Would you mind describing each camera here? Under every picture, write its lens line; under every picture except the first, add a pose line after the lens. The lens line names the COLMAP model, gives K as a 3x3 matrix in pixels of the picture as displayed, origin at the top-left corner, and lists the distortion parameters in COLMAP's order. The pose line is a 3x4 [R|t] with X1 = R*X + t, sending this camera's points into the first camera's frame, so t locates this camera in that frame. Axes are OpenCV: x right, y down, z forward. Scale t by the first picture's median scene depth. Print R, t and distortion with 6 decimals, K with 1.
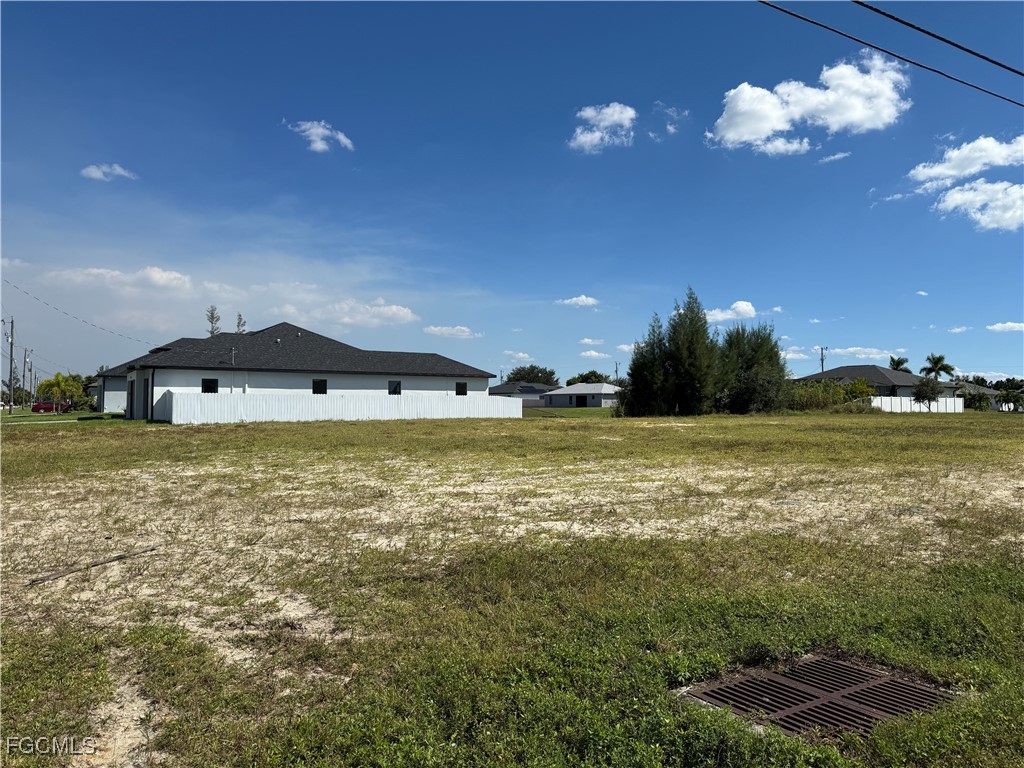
lens RADIAL K [[783.2, 0, 512.0], [0, 783.2, 384.0], [0, 0, 1]] dist [0.033511, -0.008692]
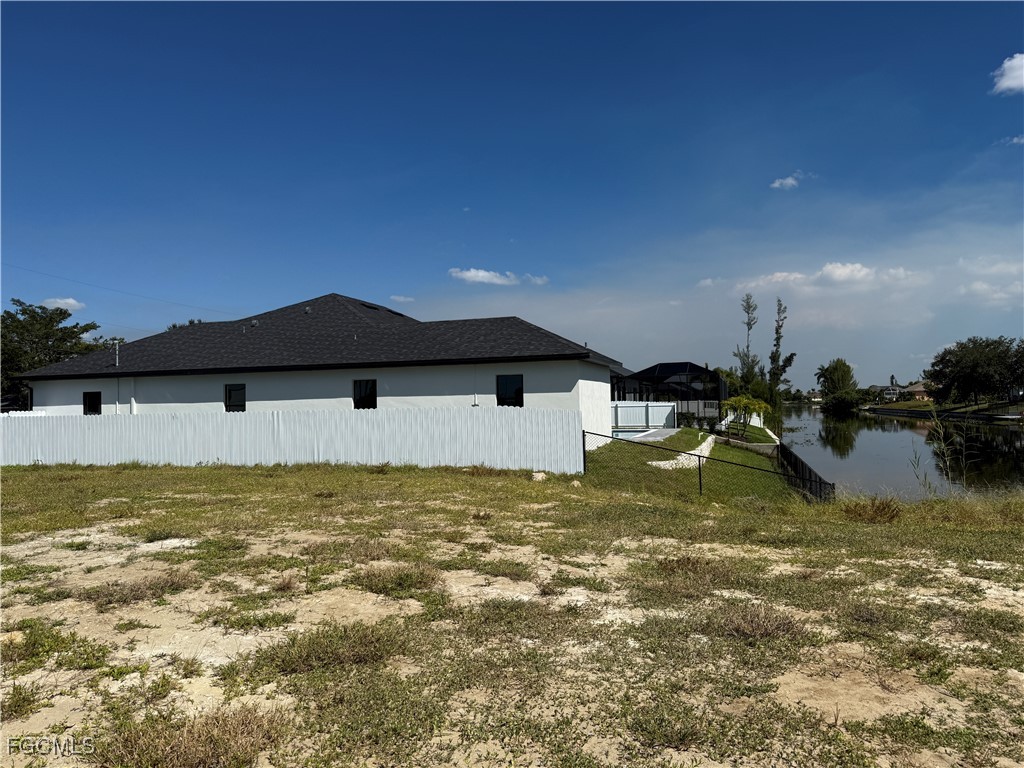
lens RADIAL K [[783.2, 0, 512.0], [0, 783.2, 384.0], [0, 0, 1]] dist [0.033511, -0.008692]
pose [[0.637528, -0.042362, -0.769262, 0.045777], [0.042435, 0.998902, -0.019840, 0.001973], [0.769258, -0.019995, 0.638626, 0.119703]]
